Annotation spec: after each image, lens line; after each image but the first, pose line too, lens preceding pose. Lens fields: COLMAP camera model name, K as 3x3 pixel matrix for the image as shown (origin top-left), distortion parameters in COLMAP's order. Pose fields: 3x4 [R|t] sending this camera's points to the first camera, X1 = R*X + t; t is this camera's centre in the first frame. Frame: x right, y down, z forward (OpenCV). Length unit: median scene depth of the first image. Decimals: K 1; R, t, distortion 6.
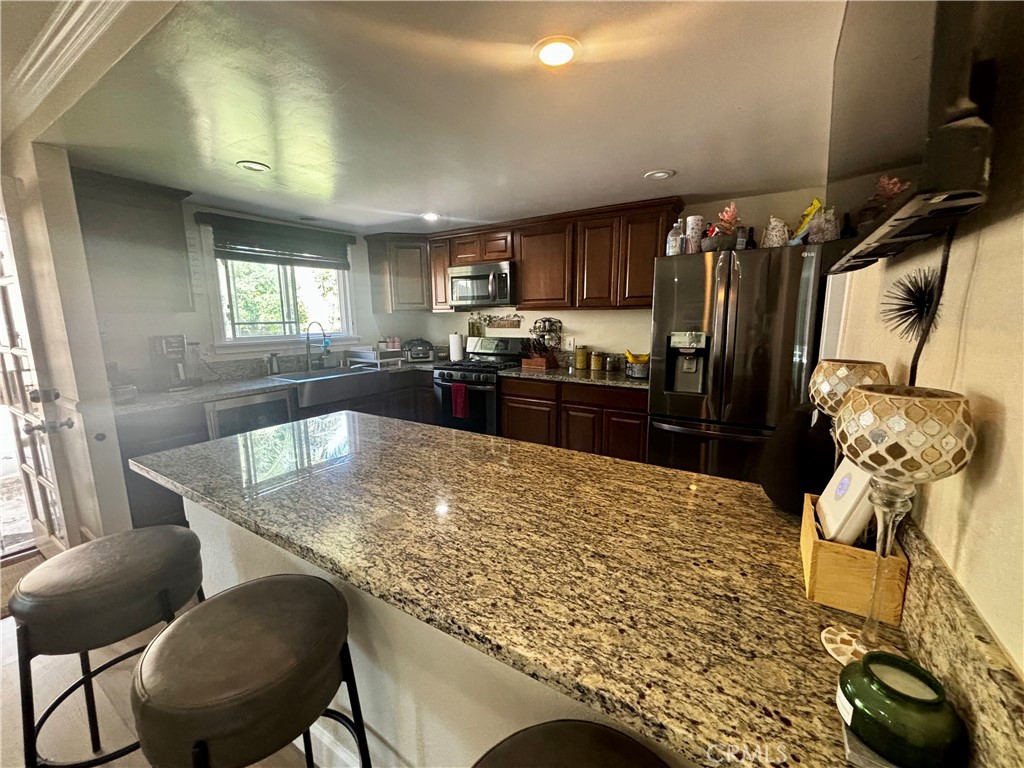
lens RADIAL K [[413.4, 0, 512.8], [0, 413.4, 381.5], [0, 0, 1]] dist [0.004353, -0.000646]
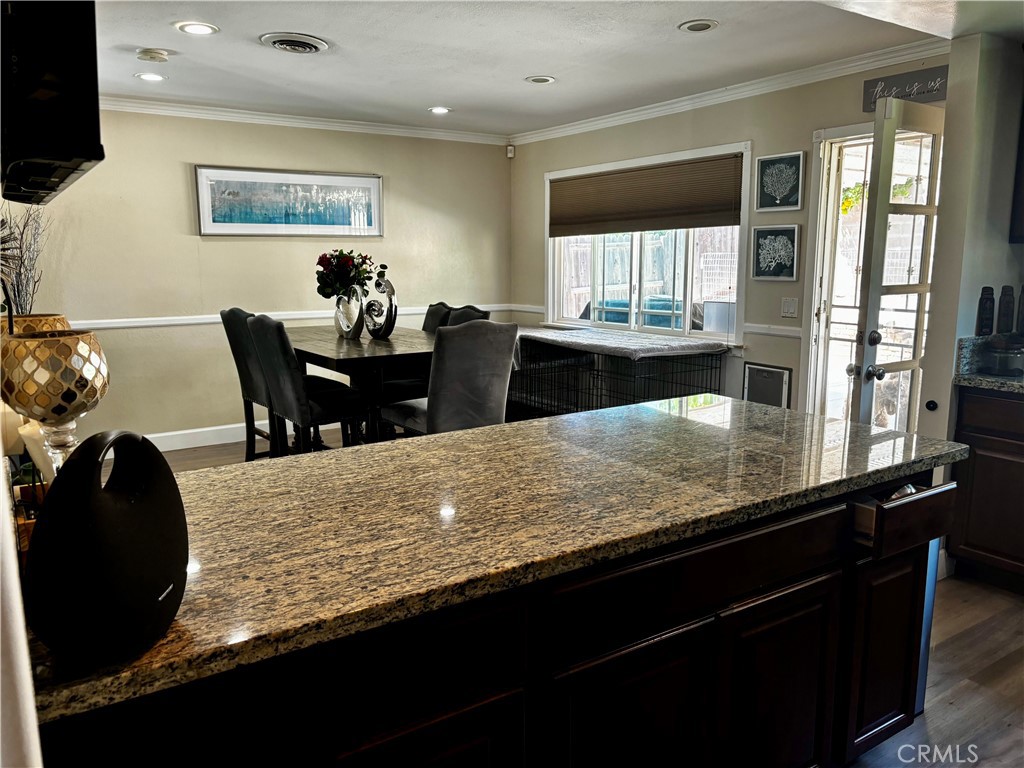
lens RADIAL K [[783.5, 0, 512.9], [0, 783.5, 383.7], [0, 0, 1]] dist [0.002381, 0.015226]
pose [[-0.410210, 0.163704, -0.897178, 0.962582], [-0.146294, 0.959207, 0.241911, -0.221718], [0.900181, 0.230486, -0.369527, 1.248257]]
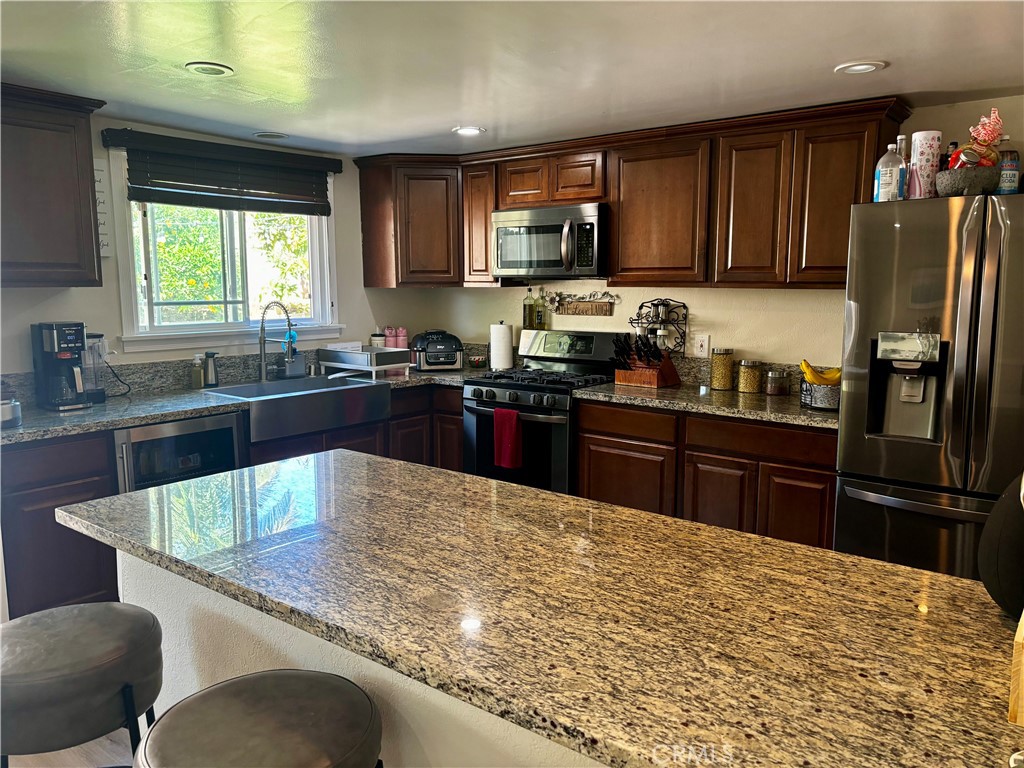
lens RADIAL K [[783.5, 0, 508.8], [0, 783.5, 382.1], [0, 0, 1]] dist [0.002381, 0.015226]
pose [[0.993945, 0.023770, -0.107281, -0.022315], [-0.026807, 0.999277, -0.026950, -0.011024], [0.106563, 0.029663, 0.993863, -0.255279]]
